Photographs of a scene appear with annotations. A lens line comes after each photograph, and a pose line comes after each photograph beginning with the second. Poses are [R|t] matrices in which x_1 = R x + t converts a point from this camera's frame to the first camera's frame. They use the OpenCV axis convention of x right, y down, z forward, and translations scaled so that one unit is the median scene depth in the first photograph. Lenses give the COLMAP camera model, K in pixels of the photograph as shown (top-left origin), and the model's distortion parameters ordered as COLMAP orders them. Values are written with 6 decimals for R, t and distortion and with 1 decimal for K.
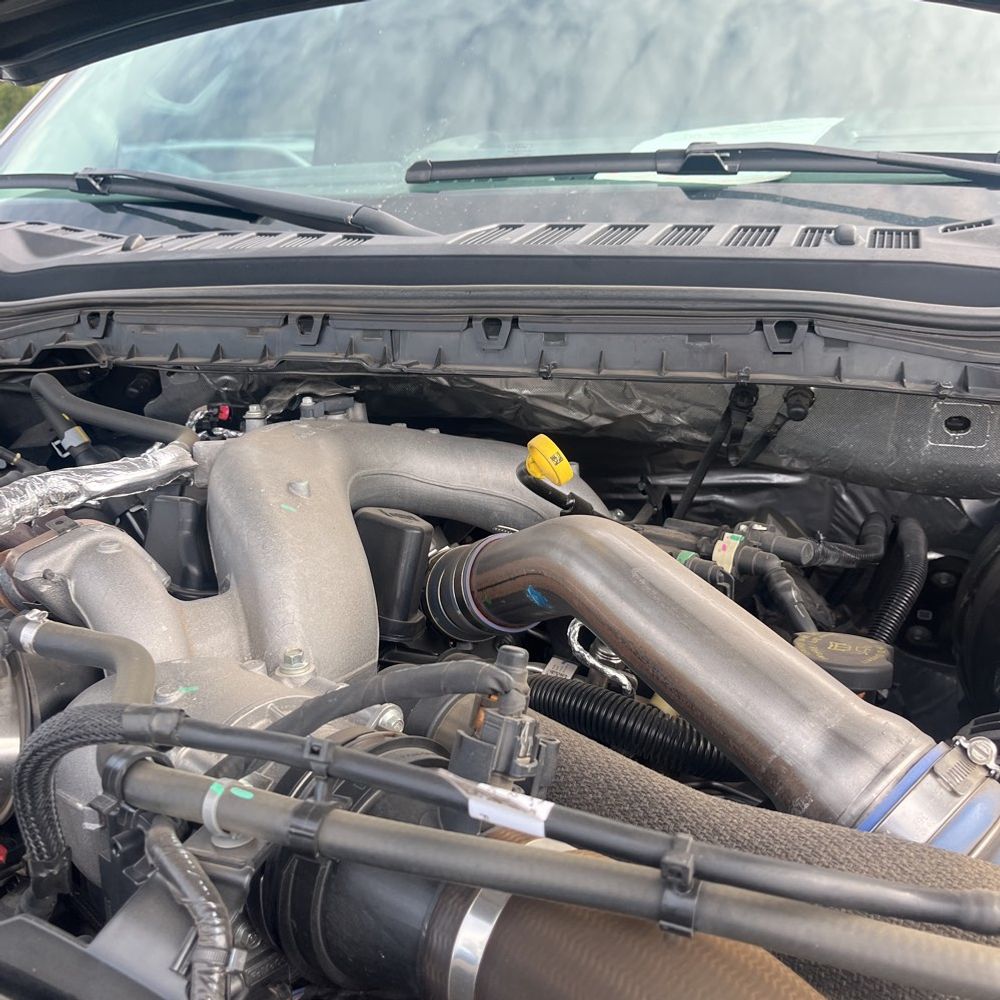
lens RADIAL K [[1005.4, 0, 505.8], [0, 1005.4, 506.5], [0, 0, 1]] dist [0.020908, 0.000000]
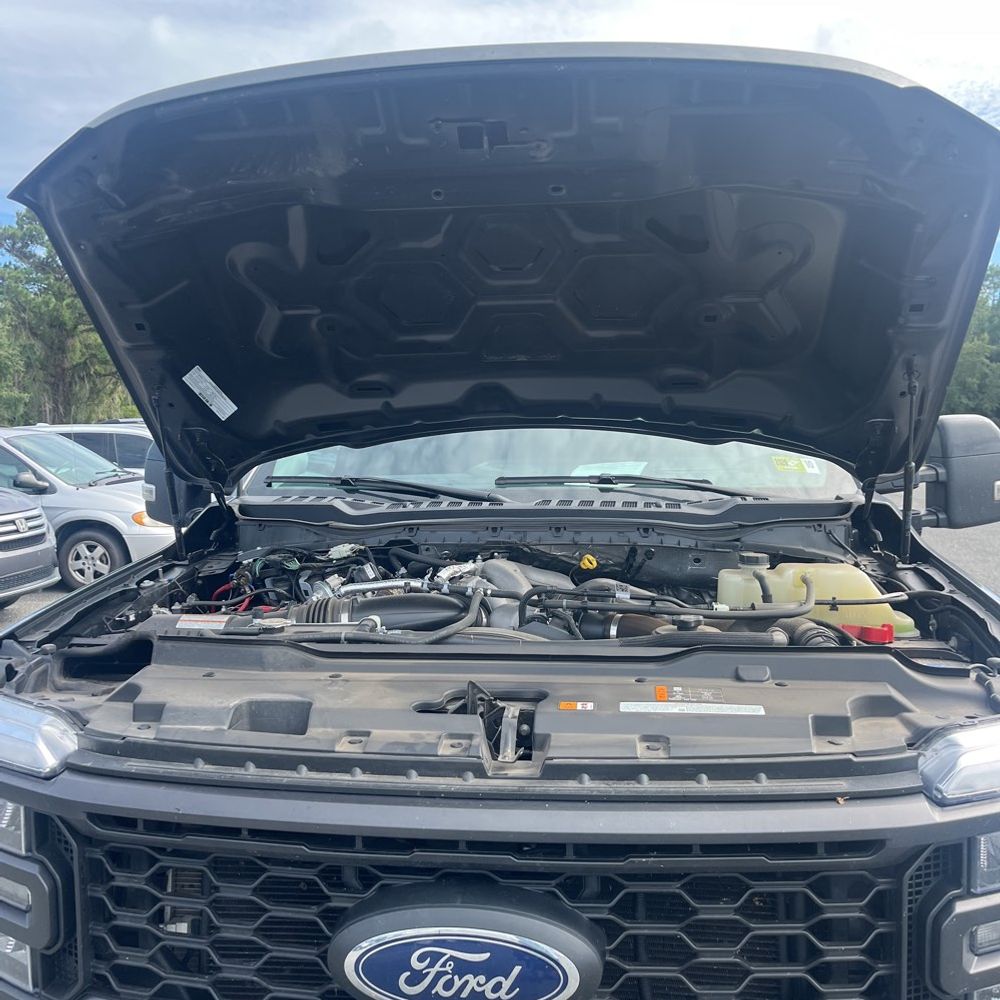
lens RADIAL K [[1005.4, 0, 497.9], [0, 1005.4, 499.8], [0, 0, 1]] dist [0.020908, 0.000000]
pose [[0.979186, 0.014777, 0.202426, -0.795549], [0.042038, 0.960954, -0.273496, 0.559454], [-0.198564, 0.276313, 0.940332, -1.874419]]
